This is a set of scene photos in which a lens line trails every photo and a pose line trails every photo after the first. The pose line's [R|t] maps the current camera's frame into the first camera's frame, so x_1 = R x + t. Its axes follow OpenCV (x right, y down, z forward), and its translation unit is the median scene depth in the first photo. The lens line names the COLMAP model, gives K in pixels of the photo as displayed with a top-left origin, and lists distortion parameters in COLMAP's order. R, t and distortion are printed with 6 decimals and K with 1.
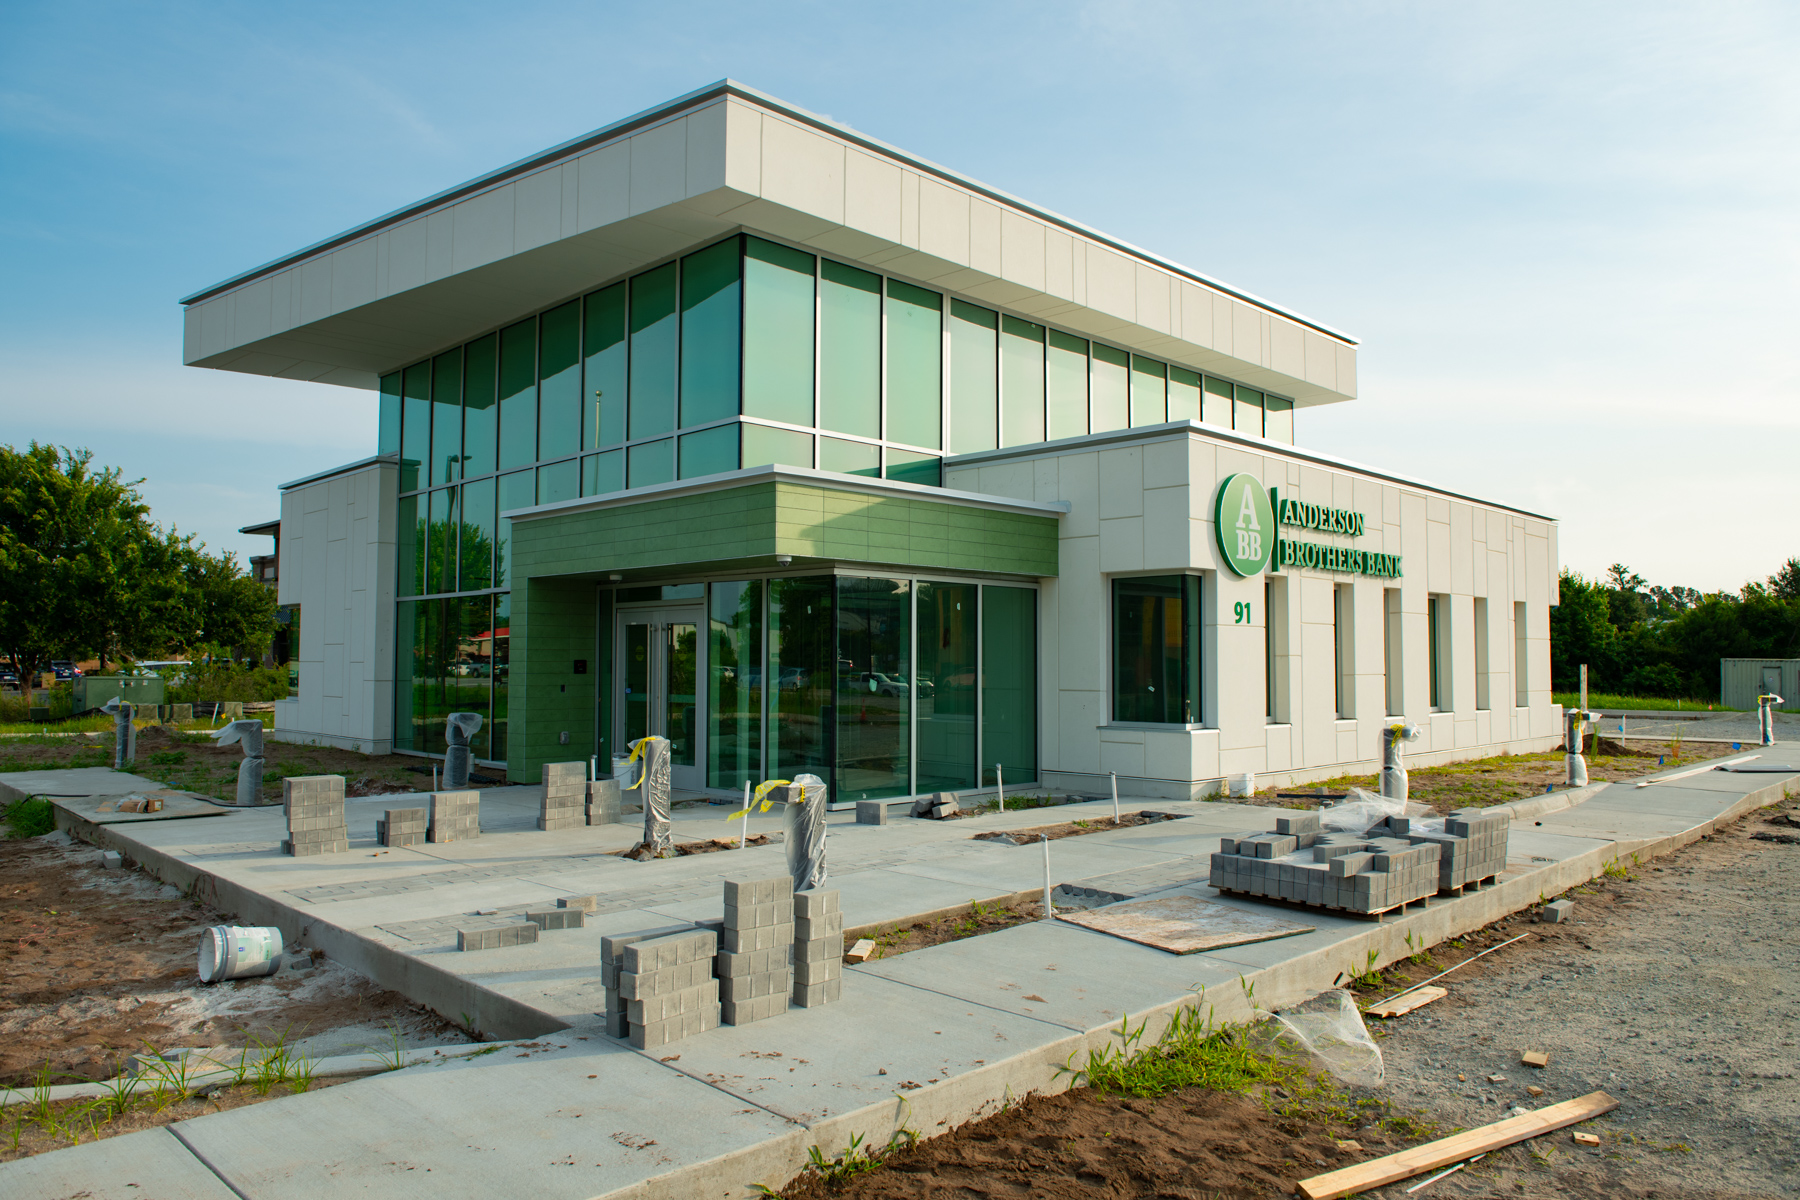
lens RADIAL K [[1240.8, 0, 898.0], [0, 1240.8, 602.6], [0, 0, 1]] dist [-0.051264, 0.003184]
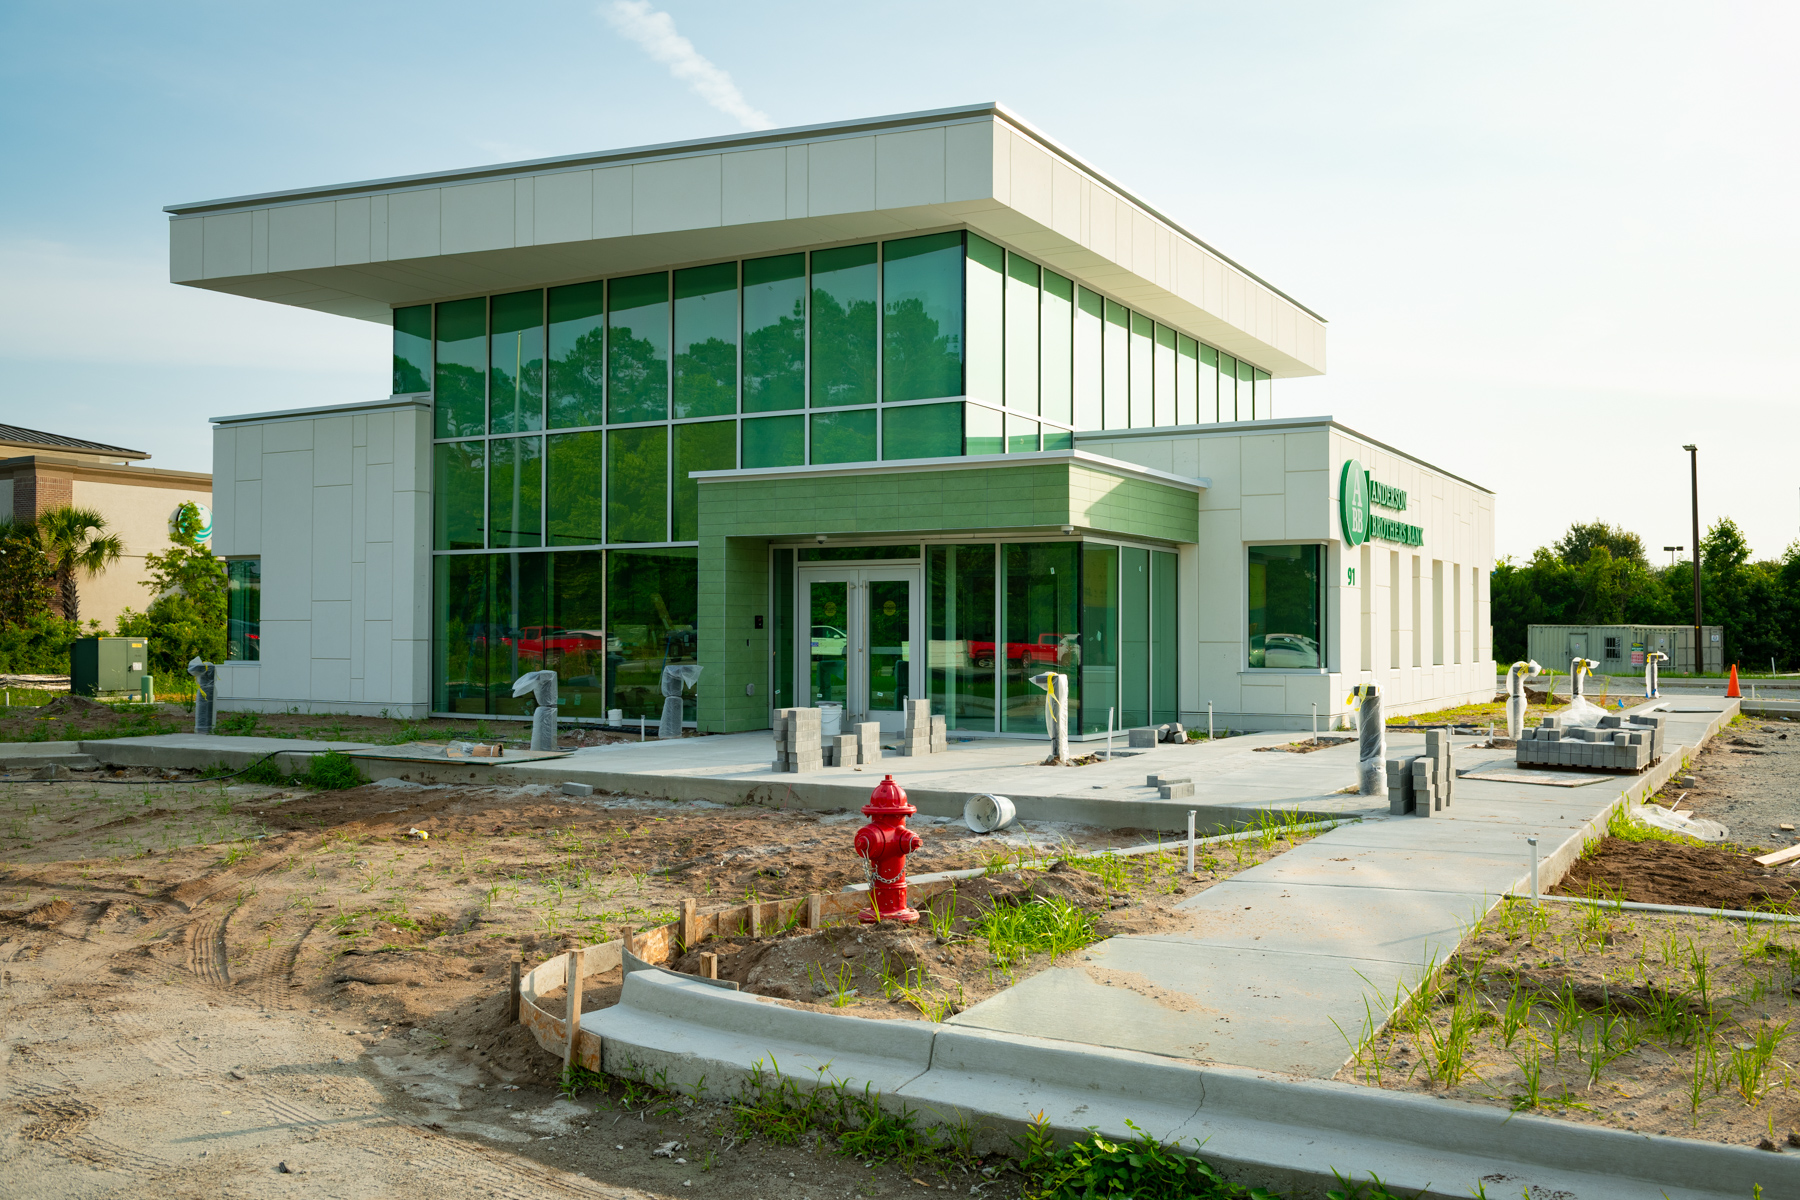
lens RADIAL K [[1591.7, 0, 905.2], [0, 1591.7, 603.1], [0, 0, 1]] dist [-0.022486, 0.016364]
pose [[0.963365, 0.004286, 0.268160, -0.528516], [-0.012185, 0.999539, 0.027798, -0.003404], [-0.267917, -0.030047, 0.962973, -0.349378]]
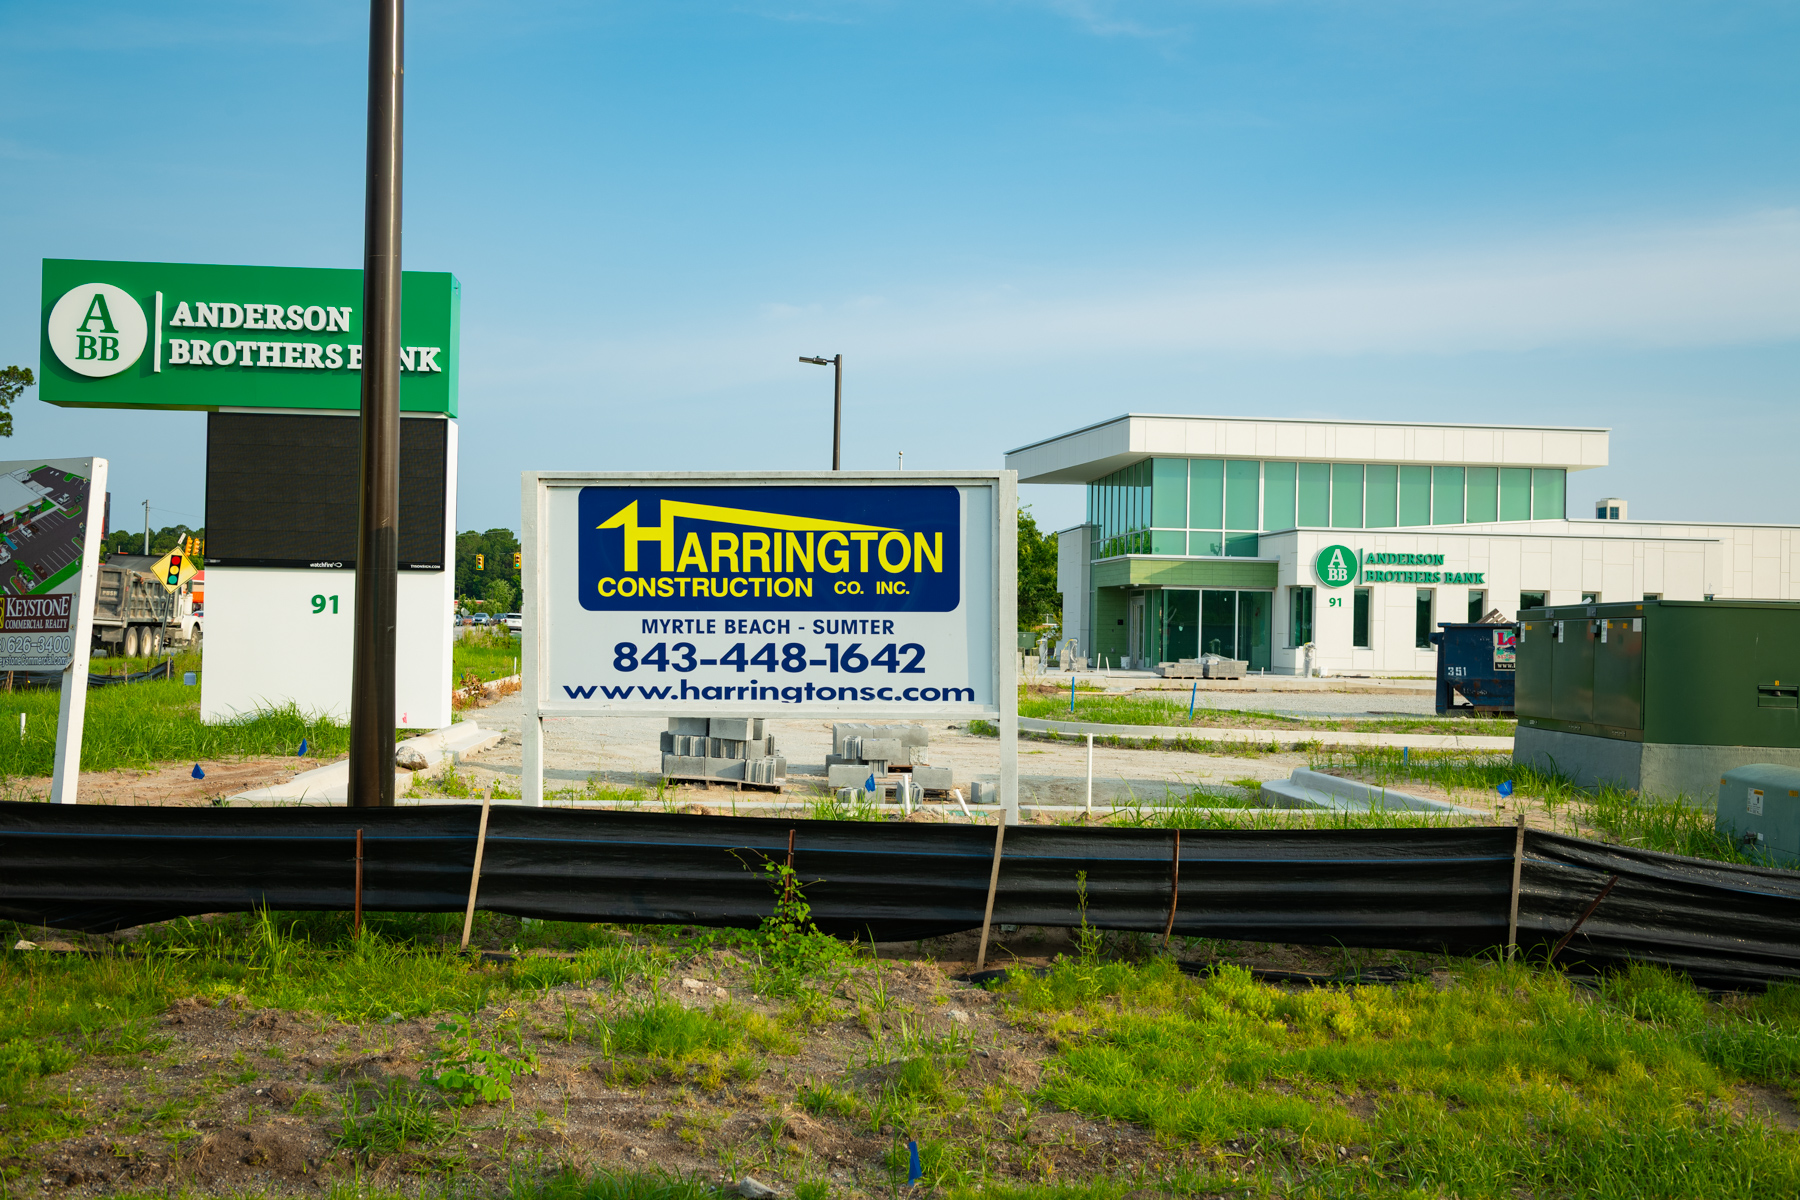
lens RADIAL K [[1812.5, 0, 900.6], [0, 1812.5, 606.6], [0, 0, 1]] dist [0.003880, 0.000000]
pose [[0.767008, 0.005384, -0.641615, 1.837786], [0.012745, 0.999640, 0.023624, -0.075595], [0.641511, -0.026297, 0.766663, -2.189511]]
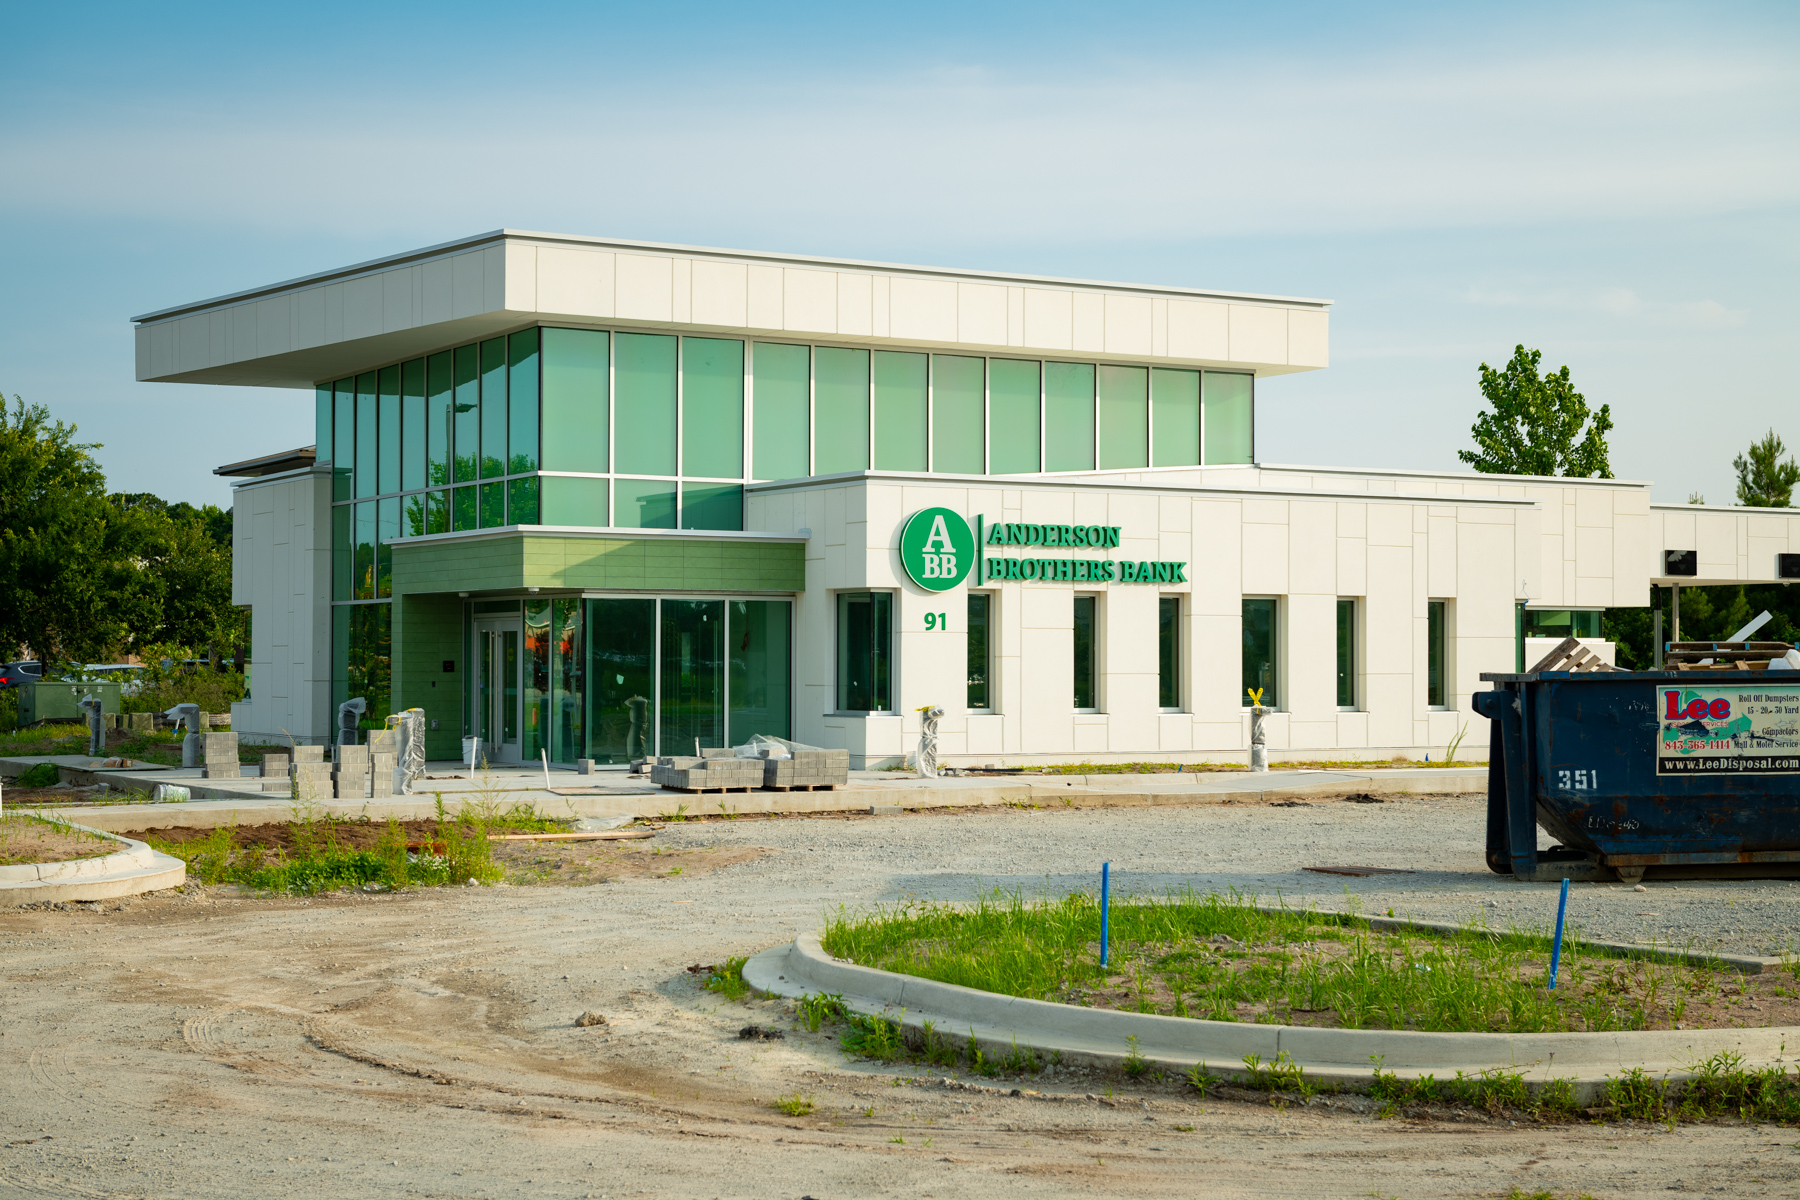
lens RADIAL K [[2720.2, 0, 903.5], [0, 2720.2, 598.5], [0, 0, 1]] dist [0.037345, 0.000000]
pose [[0.967461, -0.006473, -0.252936, 0.892960], [0.012510, 0.999674, 0.022269, -0.071773], [0.252710, -0.024708, 0.967227, -1.538228]]
